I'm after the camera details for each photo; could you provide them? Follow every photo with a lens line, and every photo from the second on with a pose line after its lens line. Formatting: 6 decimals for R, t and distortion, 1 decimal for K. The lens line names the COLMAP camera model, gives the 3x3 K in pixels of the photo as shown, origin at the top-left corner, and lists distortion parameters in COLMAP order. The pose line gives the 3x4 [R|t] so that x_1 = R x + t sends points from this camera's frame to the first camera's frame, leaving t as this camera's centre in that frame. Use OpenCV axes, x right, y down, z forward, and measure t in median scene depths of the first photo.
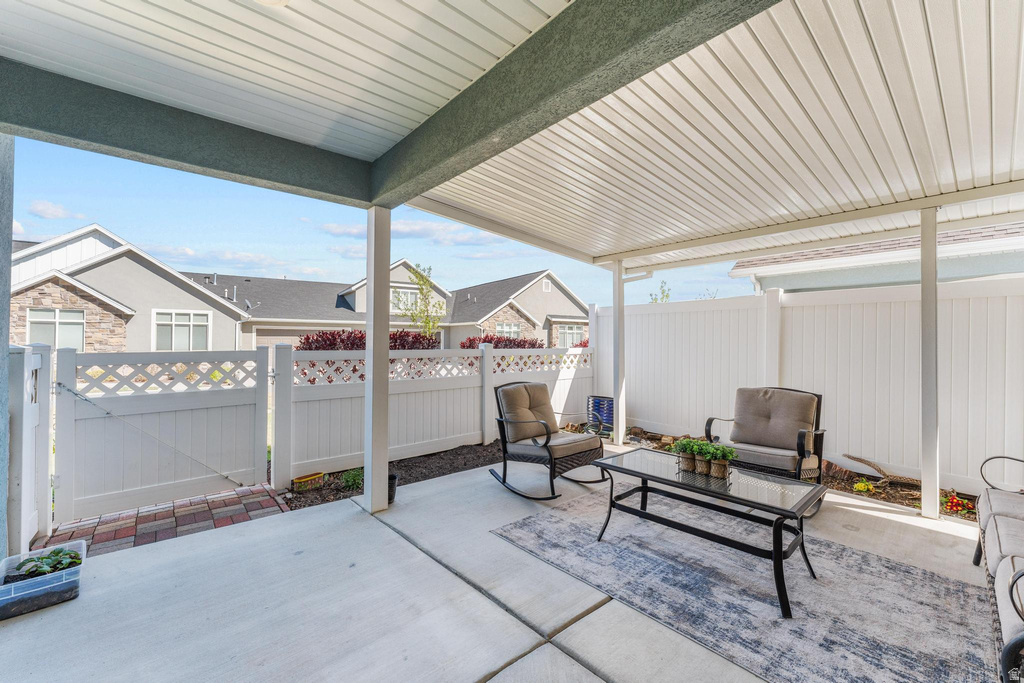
lens RADIAL K [[408.8, 0, 512.0], [0, 408.8, 341.5], [0, 0, 1]] dist [0.001447, 0.000294]
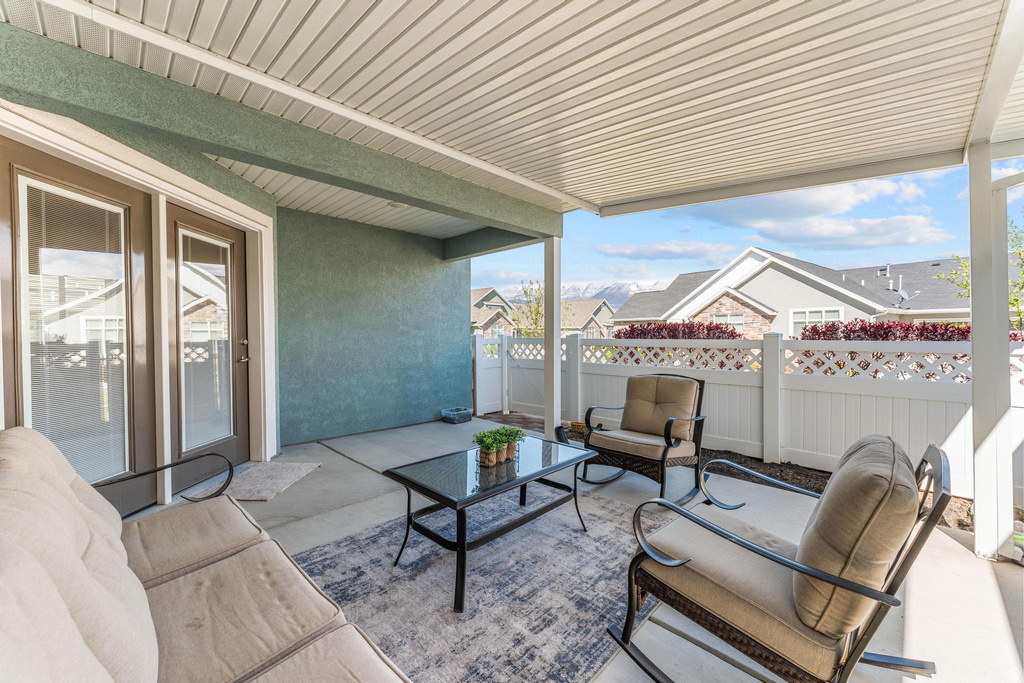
lens RADIAL K [[408.8, 0, 512.0], [0, 408.8, 341.5], [0, 0, 1]] dist [0.001447, 0.000294]
pose [[0.073053, 0.006493, -0.997307, 1.093281], [-0.001802, 0.999978, 0.006379, 0.029417], [0.997326, 0.001332, 0.073063, 0.743398]]
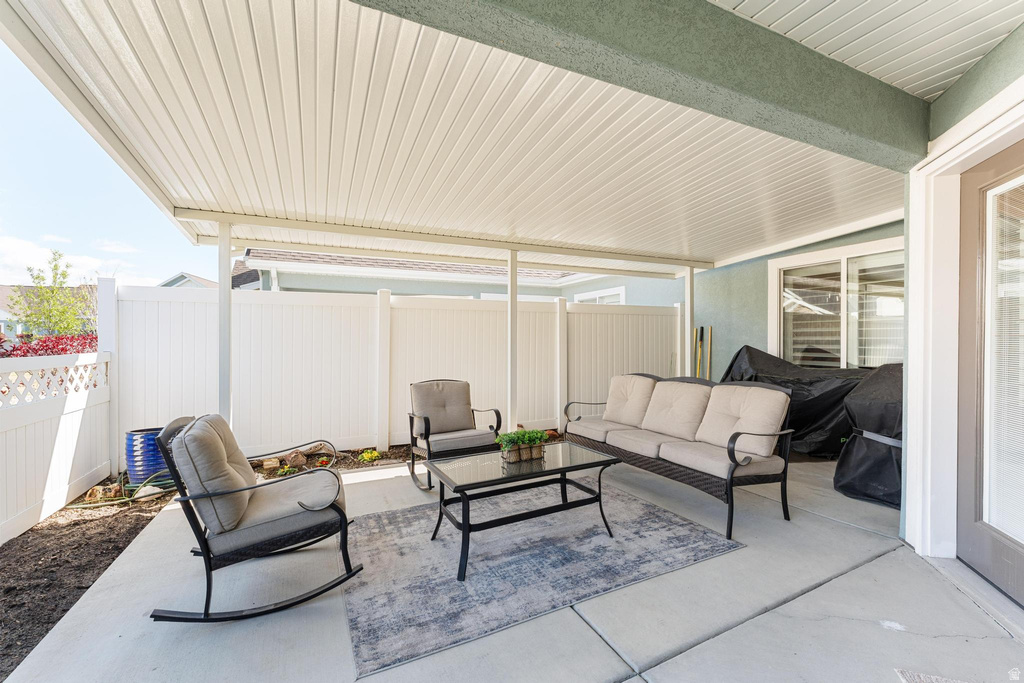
lens RADIAL K [[422.0, 0, 512.0], [0, 422.0, 341.5], [0, 0, 1]] dist [-0.001353, -0.000074]
pose [[0.277972, -0.008595, 0.960551, -0.476294], [0.007462, 0.999949, 0.006788, 0.000397], [-0.960560, 0.005280, 0.278022, 0.554206]]
